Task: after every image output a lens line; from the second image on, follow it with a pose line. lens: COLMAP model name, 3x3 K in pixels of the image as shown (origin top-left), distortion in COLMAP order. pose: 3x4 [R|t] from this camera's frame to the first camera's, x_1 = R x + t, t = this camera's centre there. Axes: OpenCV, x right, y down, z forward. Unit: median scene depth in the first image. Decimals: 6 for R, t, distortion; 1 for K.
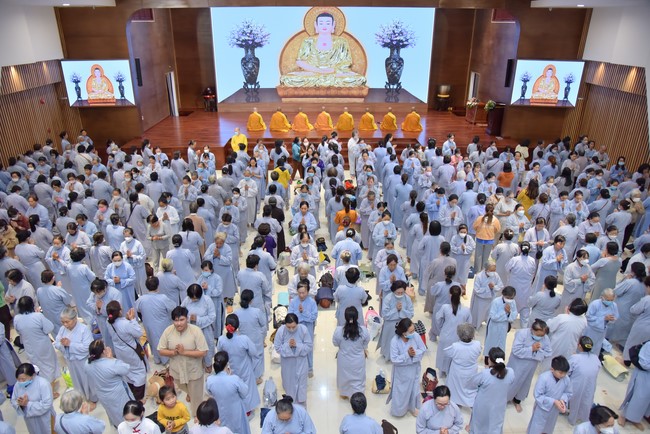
lens RADIAL K [[447.7, 0, 322.5], [0, 447.7, 212.6], [0, 0, 1]] dist [-0.101713, 0.043555]
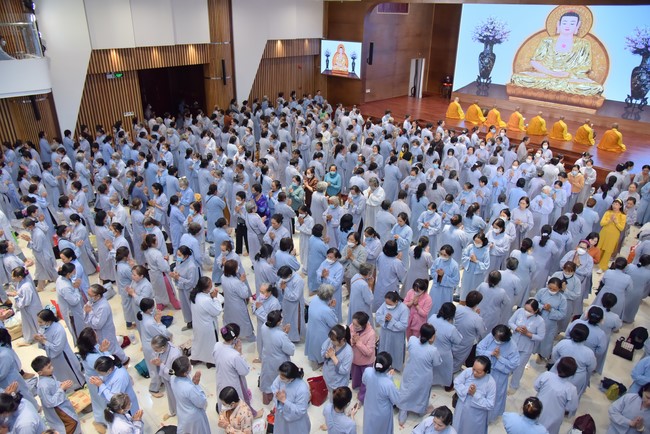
lens RADIAL K [[447.7, 0, 323.0], [0, 447.7, 223.5], [0, 0, 1]] dist [-0.101713, 0.043555]
pose [[0.679550, 0.318422, -0.660923, 0.384468], [-0.299072, 0.942877, 0.146763, -0.003713], [0.669902, 0.097931, 0.735963, 0.014599]]
